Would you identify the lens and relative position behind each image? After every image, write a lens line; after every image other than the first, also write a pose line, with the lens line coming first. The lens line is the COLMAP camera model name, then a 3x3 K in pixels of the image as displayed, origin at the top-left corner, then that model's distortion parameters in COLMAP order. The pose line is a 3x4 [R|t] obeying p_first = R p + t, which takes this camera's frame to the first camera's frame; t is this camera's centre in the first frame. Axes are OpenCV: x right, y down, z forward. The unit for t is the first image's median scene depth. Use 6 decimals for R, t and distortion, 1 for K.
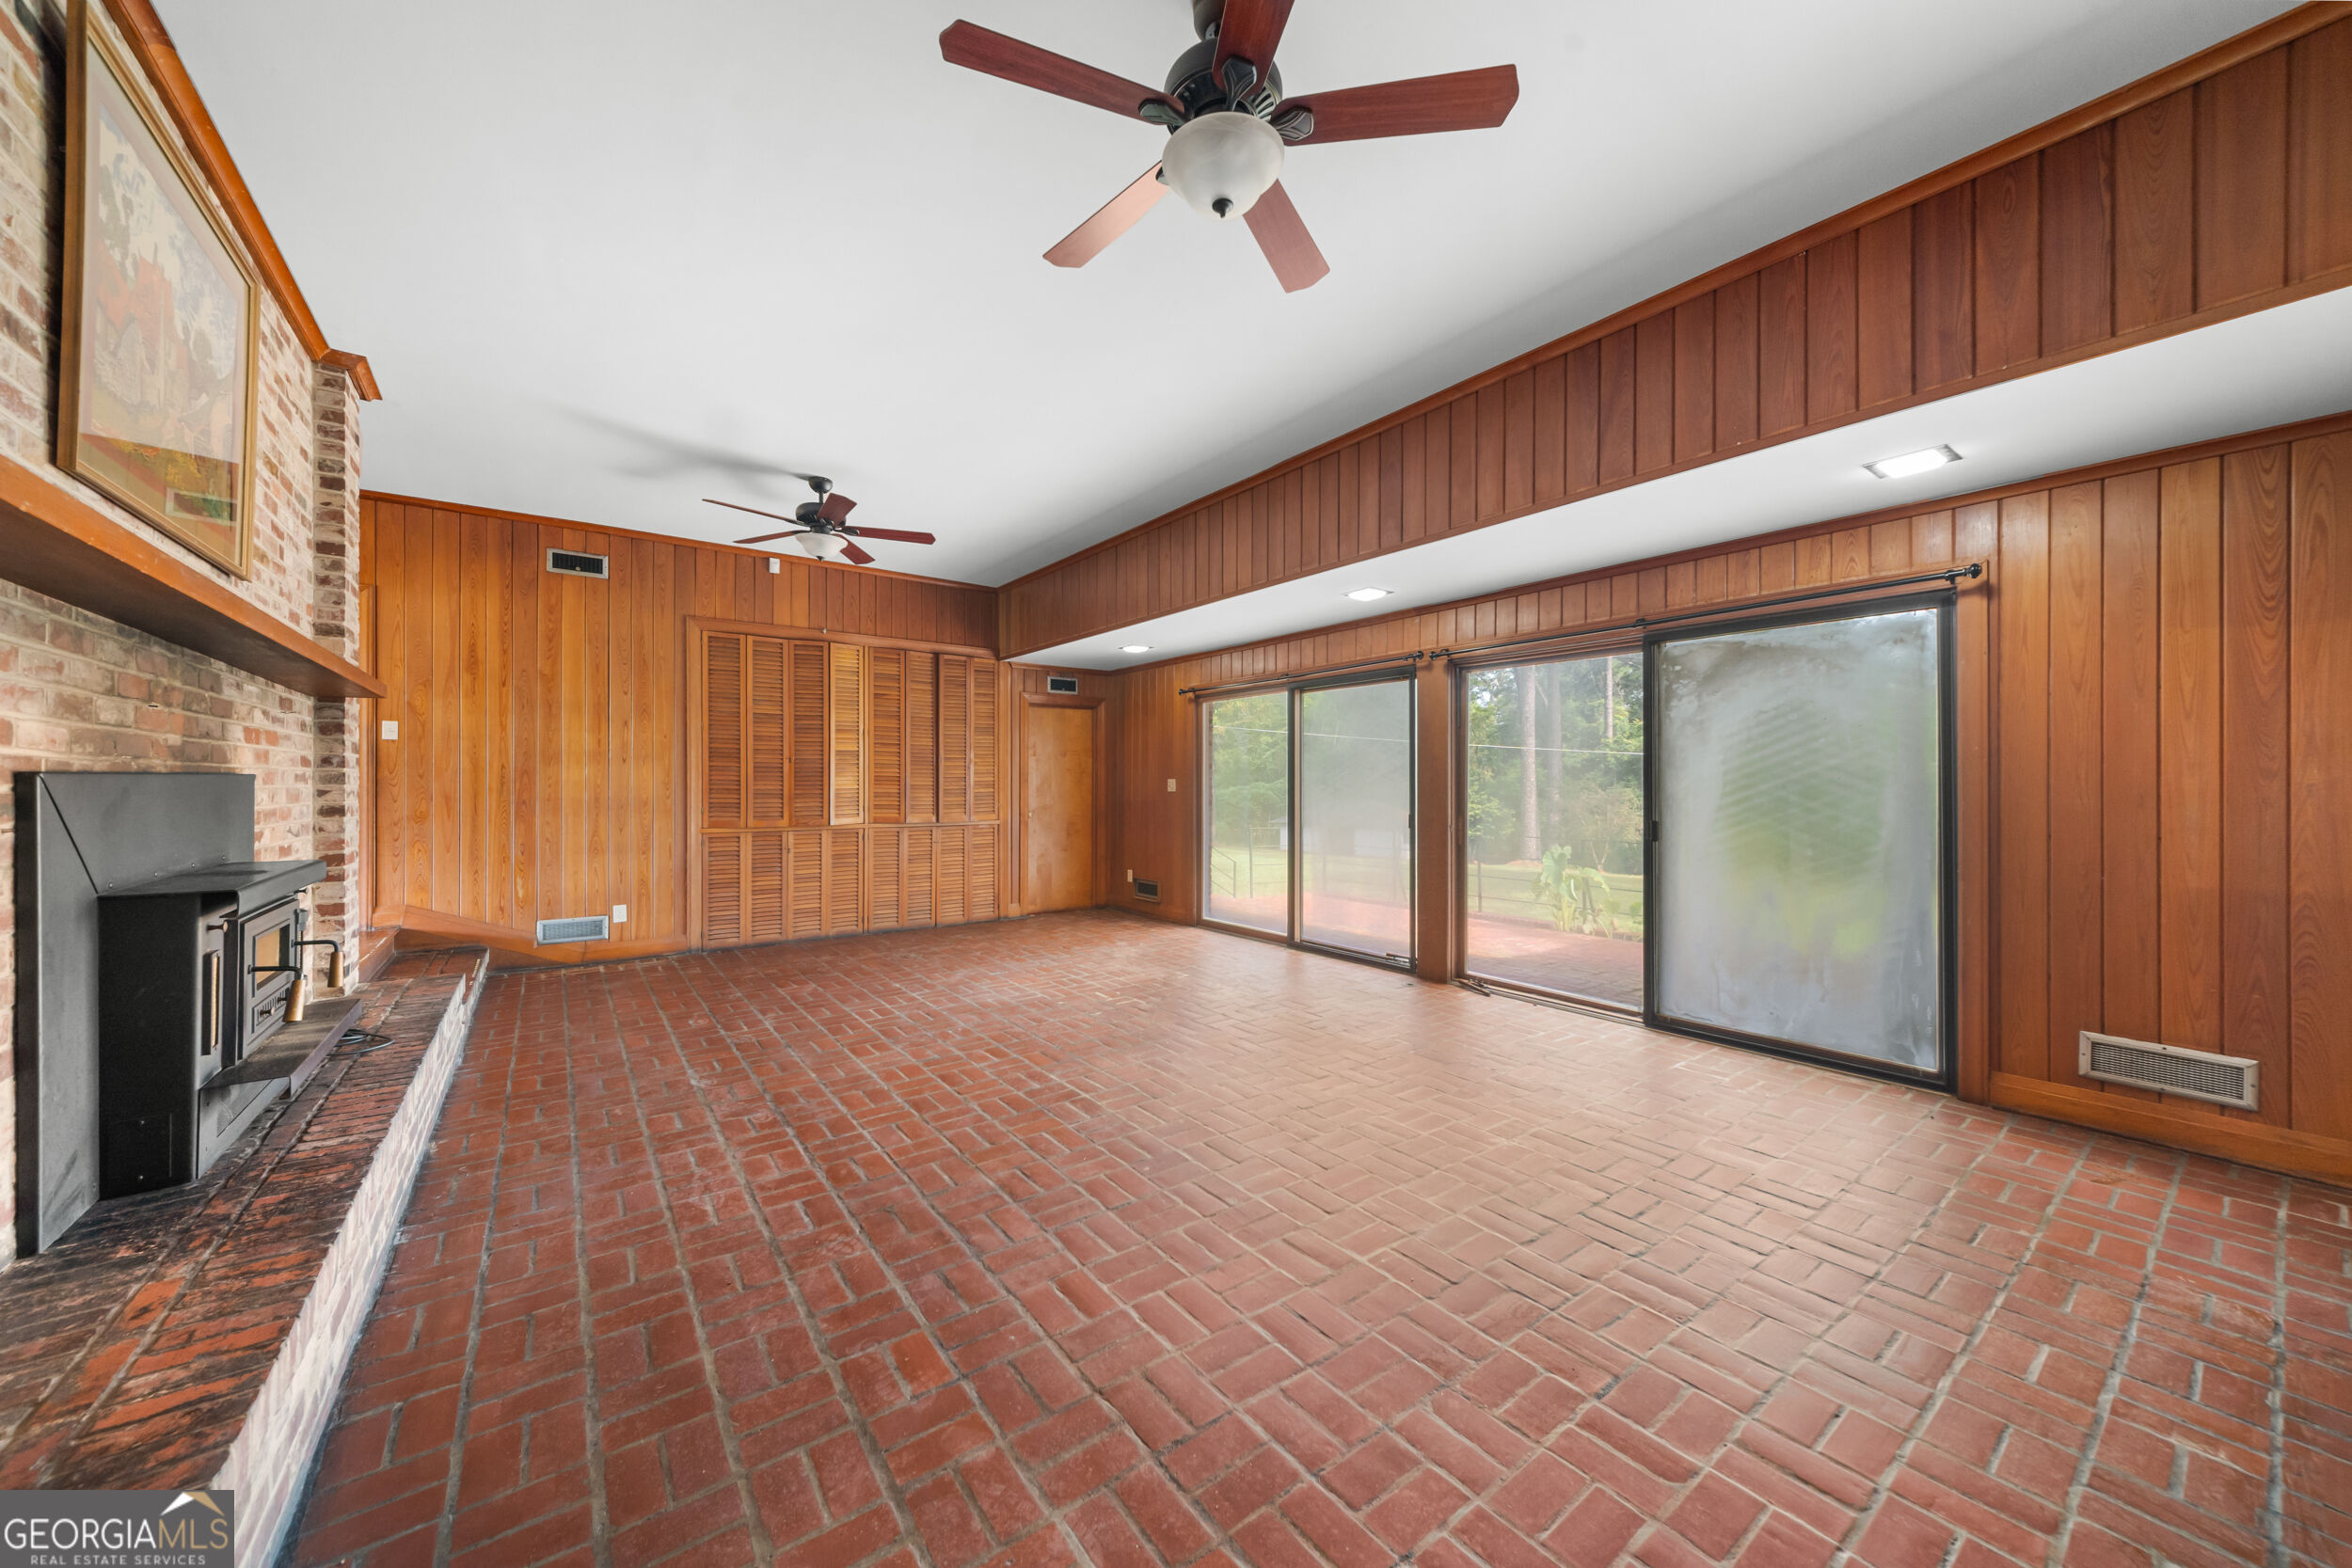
lens RADIAL K [[817.6, 0, 1166.2], [0, 817.6, 780.4], [0, 0, 1]] dist [0.009340, -0.001804]
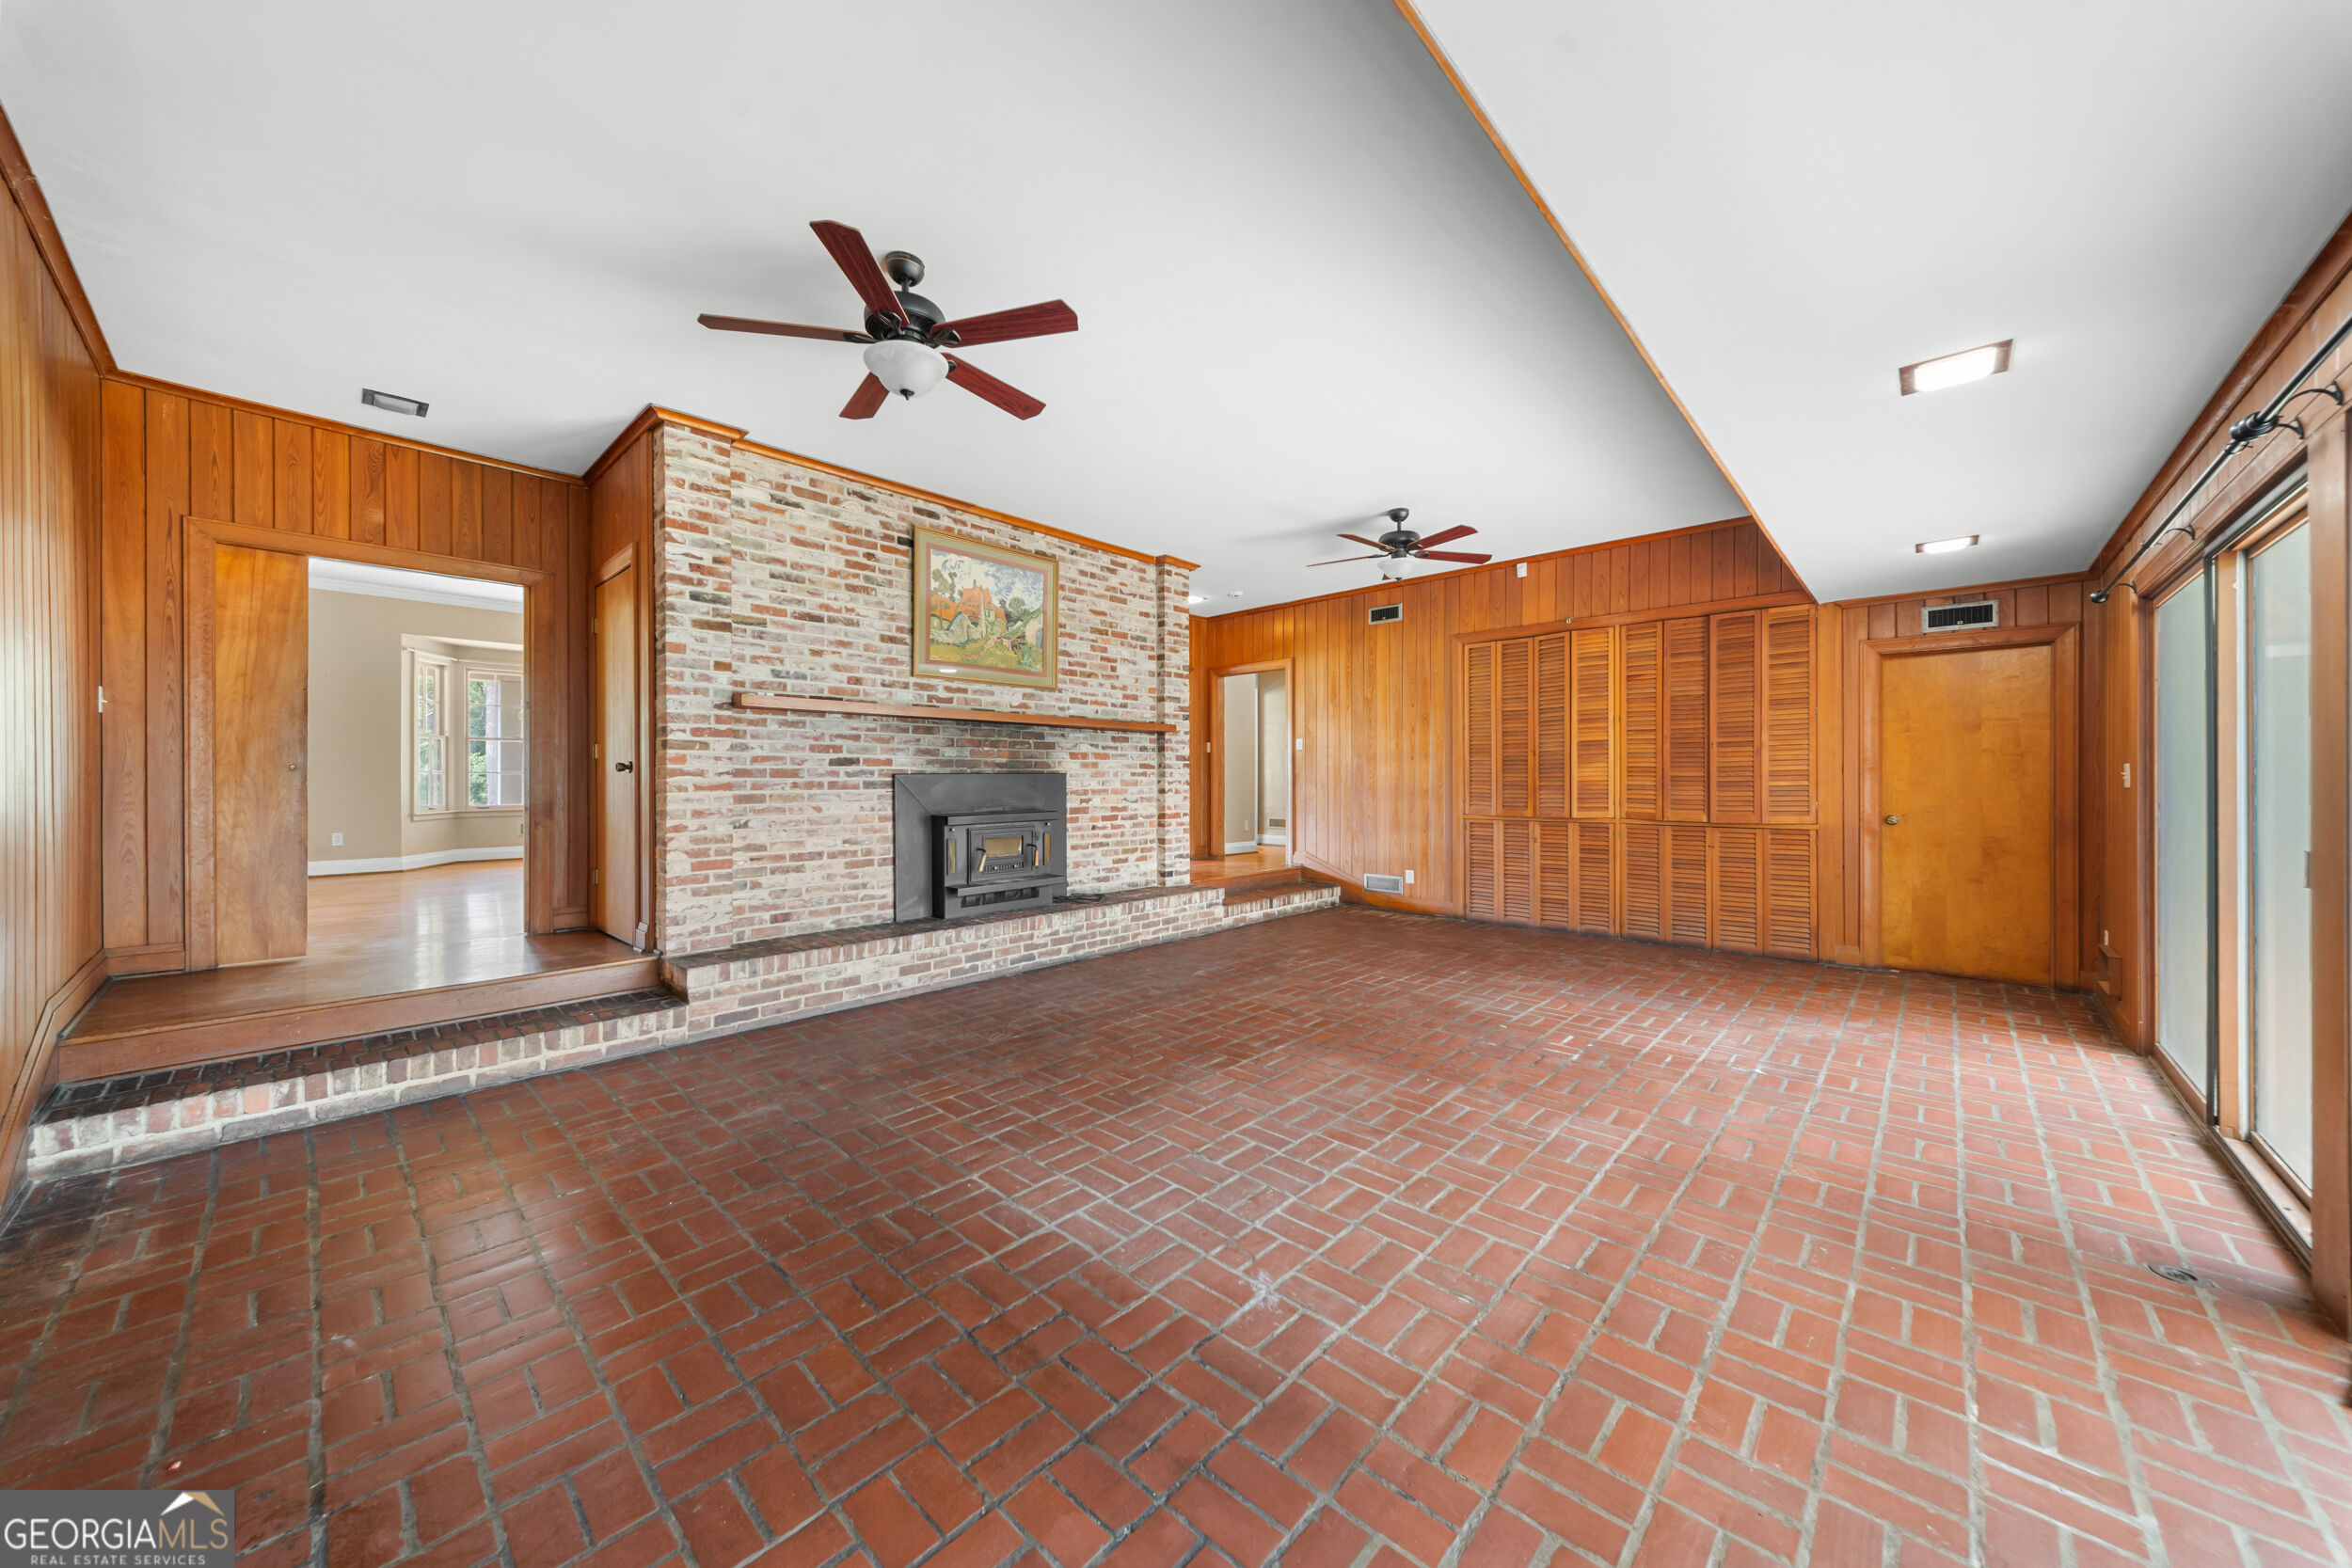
lens RADIAL K [[817.6, 0, 1162.5], [0, 817.6, 781.3], [0, 0, 1]] dist [0.009340, -0.001804]
pose [[0.174735, 0.002767, -0.984612, 0.822322], [0.007430, 0.999964, 0.004129, 0.005551], [0.984587, -0.008037, 0.174708, 0.605366]]
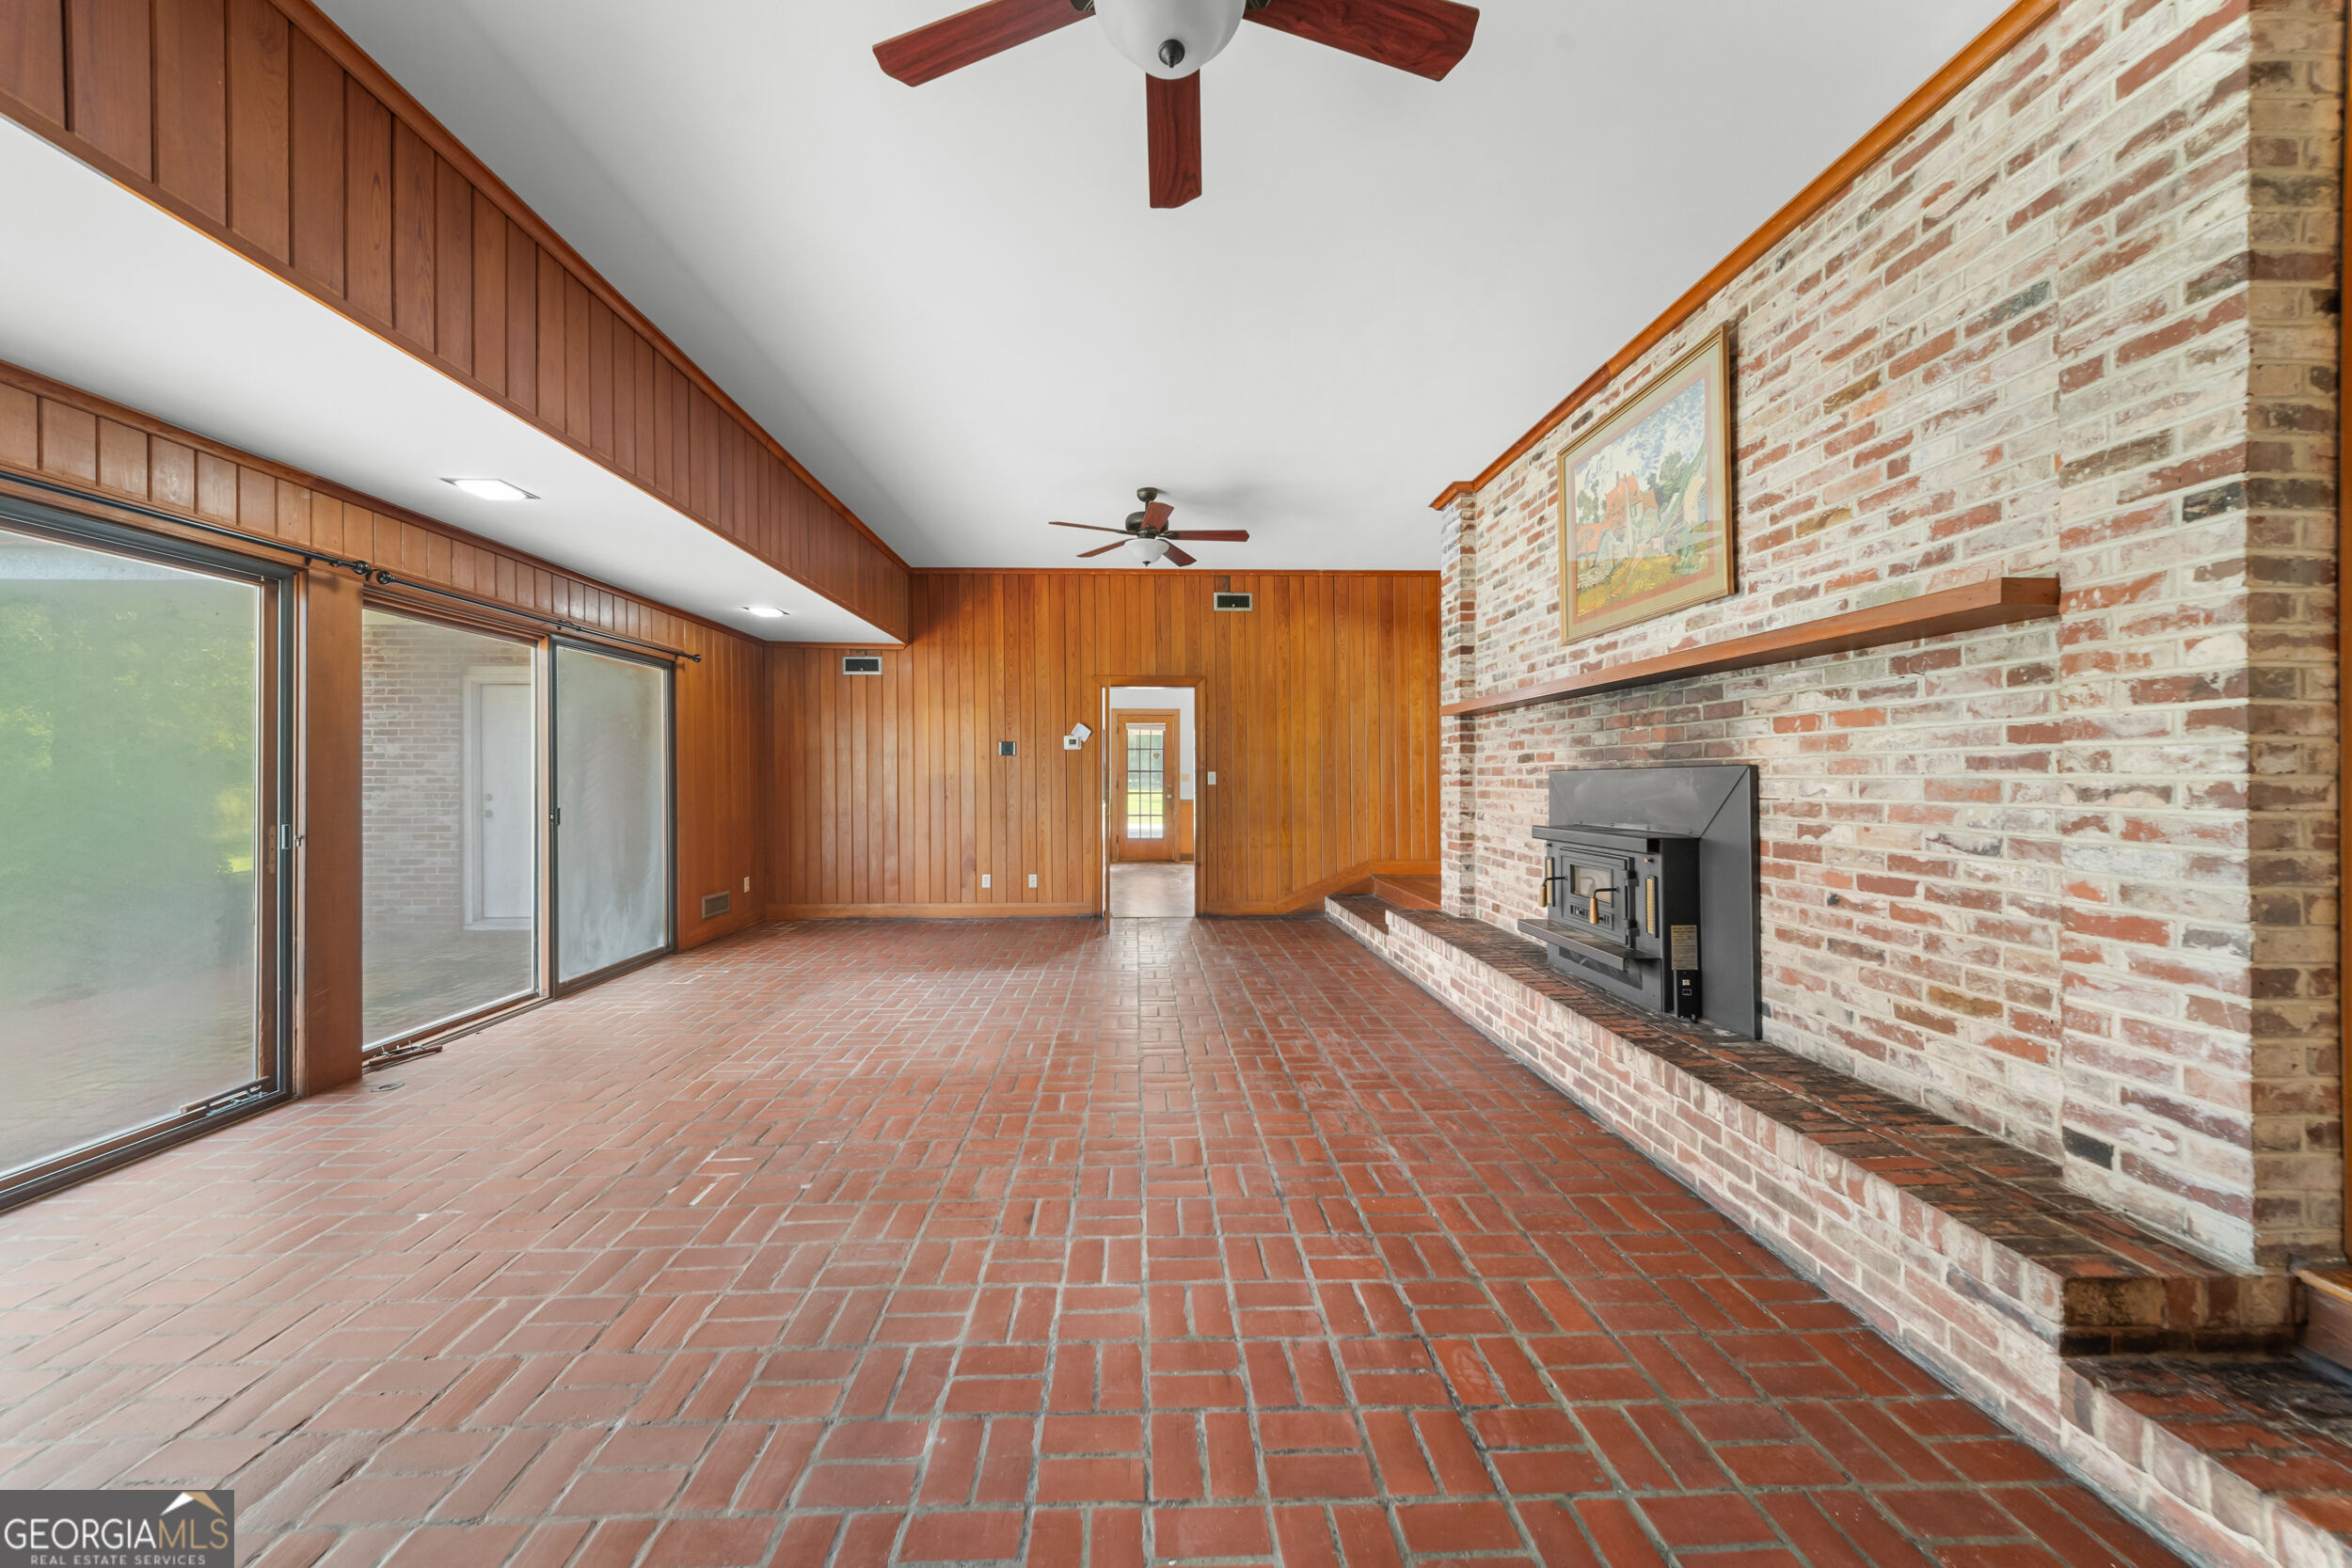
lens RADIAL K [[817.6, 0, 1152.8], [0, 817.6, 775.4], [0, 0, 1]] dist [0.009340, -0.001804]
pose [[-0.815073, 0.000616, 0.579358, -0.762696], [-0.003855, 0.999972, -0.006488, 0.011200], [-0.579345, -0.007522, -0.815048, 1.607110]]
